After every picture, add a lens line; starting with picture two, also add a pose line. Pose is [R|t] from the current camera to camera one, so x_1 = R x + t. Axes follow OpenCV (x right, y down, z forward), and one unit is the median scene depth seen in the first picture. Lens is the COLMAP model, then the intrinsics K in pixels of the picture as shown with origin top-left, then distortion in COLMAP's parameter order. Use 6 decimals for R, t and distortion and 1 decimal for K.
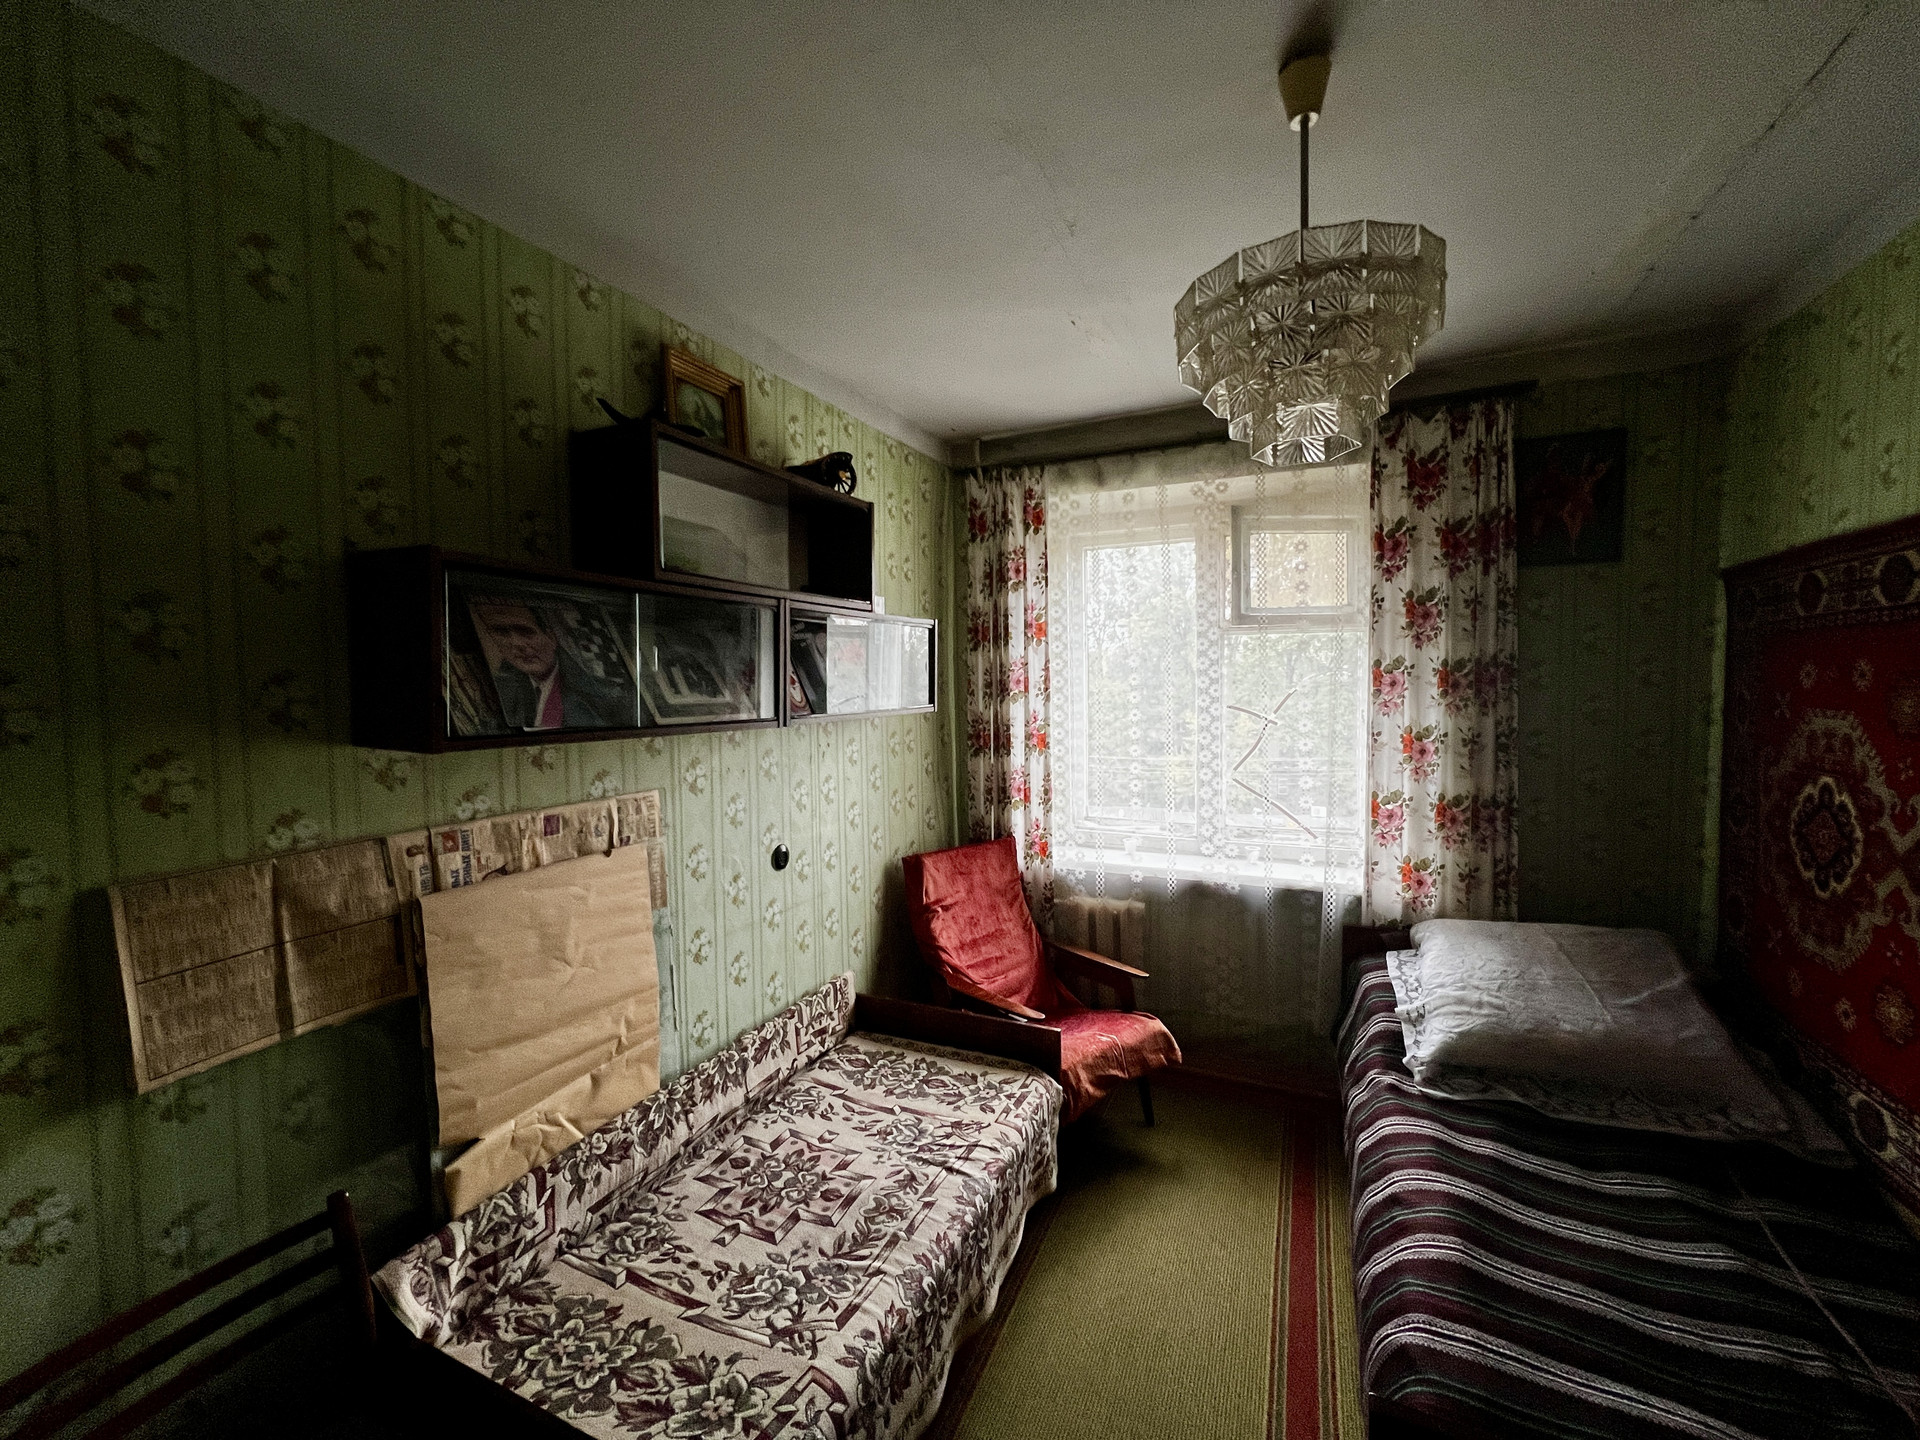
lens RADIAL K [[765.8, 0, 955.1], [0, 765.8, 717.5], [0, 0, 1]] dist [0.001394, -0.000152]
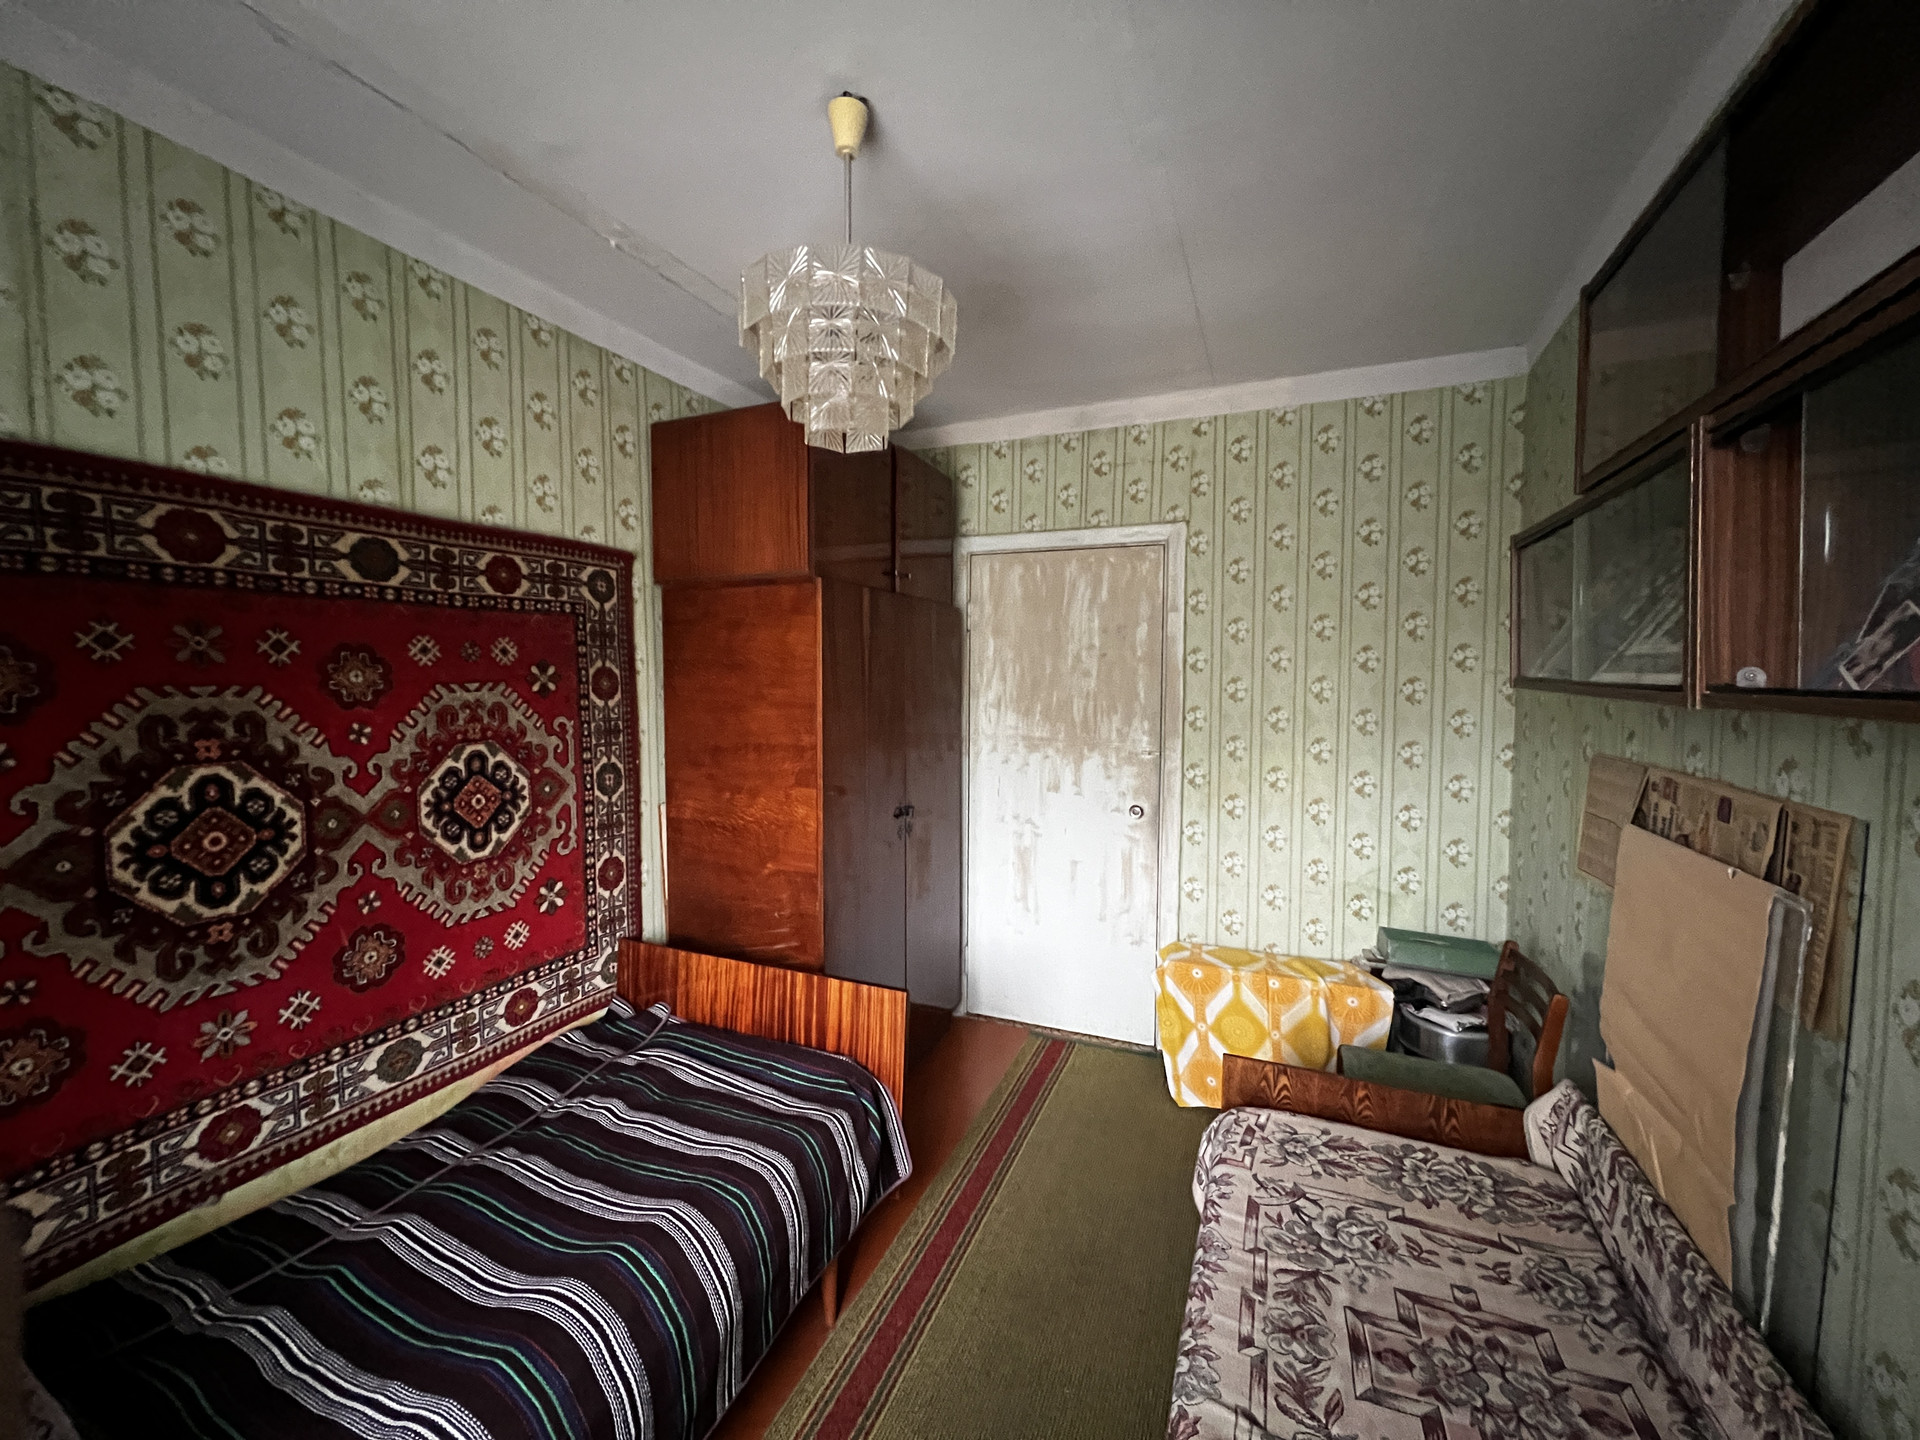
lens RADIAL K [[771.1, 0, 961.0], [0, 771.1, 721.1], [0, 0, 1]] dist [0.000557, 0.000035]
pose [[-0.999175, 0.008741, -0.039651, 0.292784], [0.004985, 0.995575, 0.093843, -0.026863], [0.040296, 0.093568, -0.994797, 1.865131]]
